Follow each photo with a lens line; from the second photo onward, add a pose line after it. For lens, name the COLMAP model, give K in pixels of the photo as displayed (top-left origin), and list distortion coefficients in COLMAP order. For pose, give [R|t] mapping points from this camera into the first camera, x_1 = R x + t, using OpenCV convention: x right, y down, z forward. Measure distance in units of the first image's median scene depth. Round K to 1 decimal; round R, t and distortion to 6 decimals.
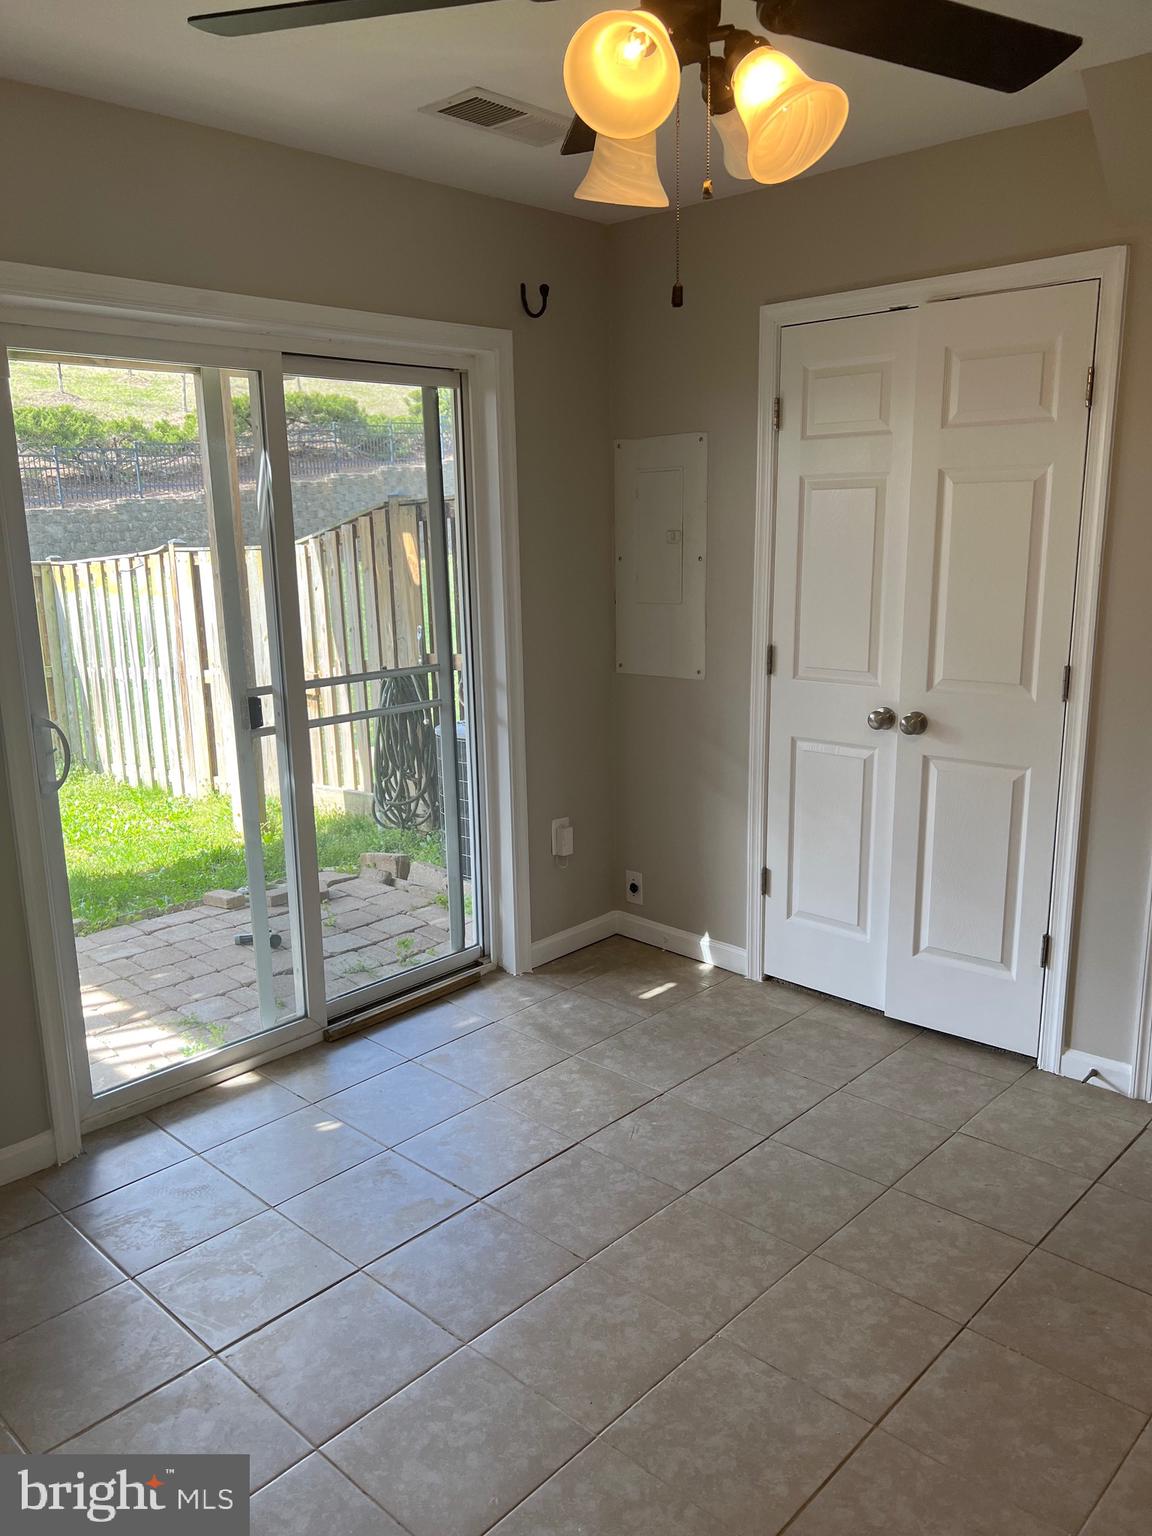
lens RADIAL K [[1154.9, 0, 579.6], [0, 1154.9, 771.2], [0, 0, 1]] dist [0.028829, -0.064958]
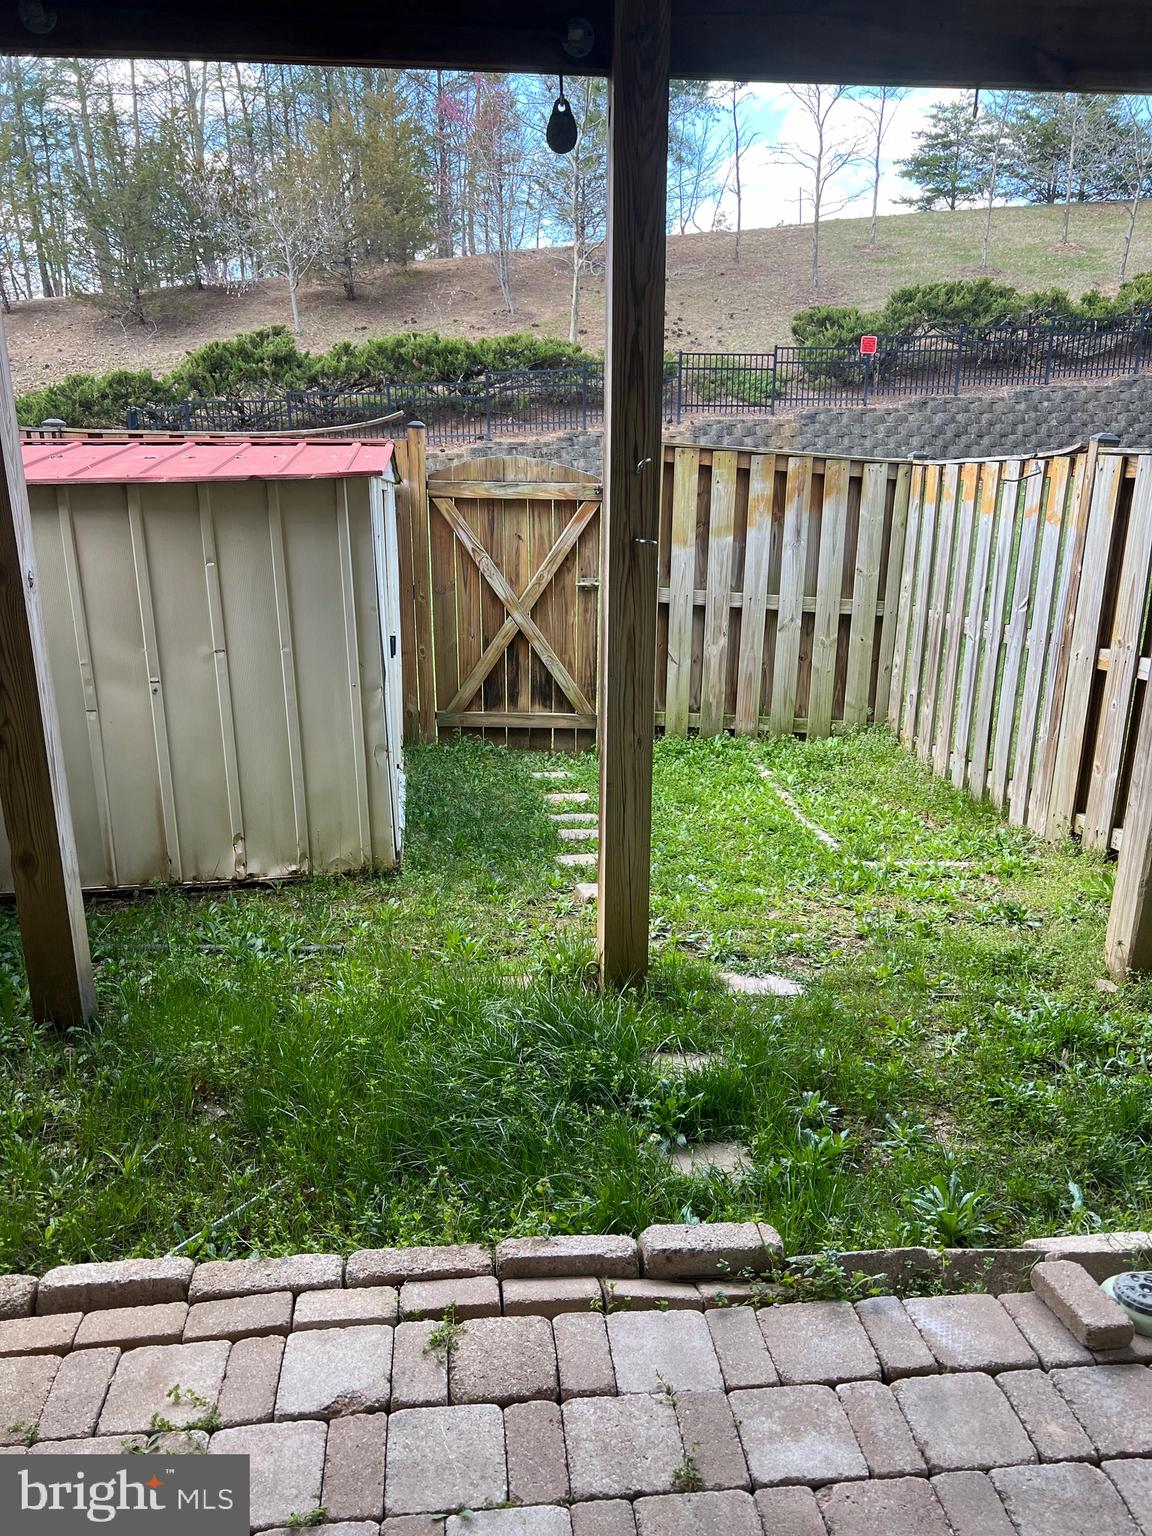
lens RADIAL K [[1150.3, 0, 574.1], [0, 1150.3, 768.0], [0, 0, 1]] dist [0.051759, -0.060310]
pose [[0.752939, 0.214424, -0.622177, -0.125015], [-0.162177, 0.976729, 0.140353, -0.060927], [0.637794, -0.004775, 0.770192, 0.310238]]
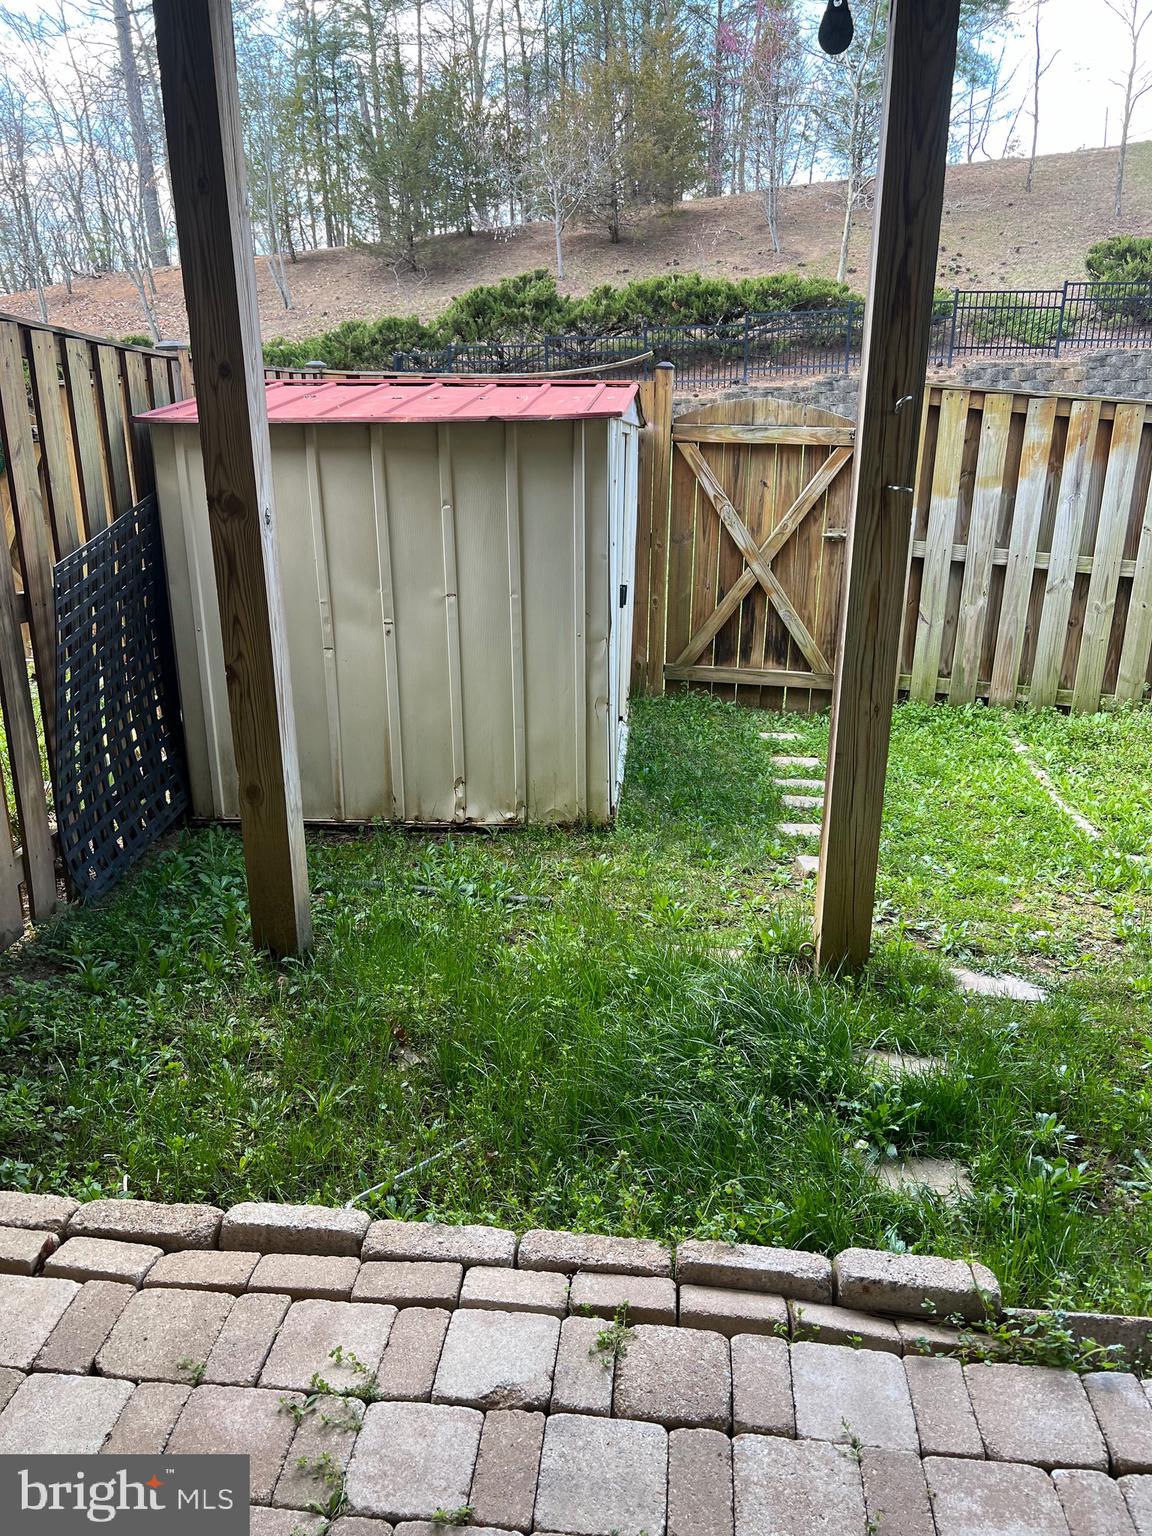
lens RADIAL K [[1150.3, 0, 574.1], [0, 1150.3, 768.0], [0, 0, 1]] dist [0.051759, -0.060310]
pose [[0.599103, 0.286536, -0.747645, -0.136357], [-0.187328, 0.958017, 0.217052, -0.061438], [0.778450, 0.010018, 0.627627, 0.327638]]
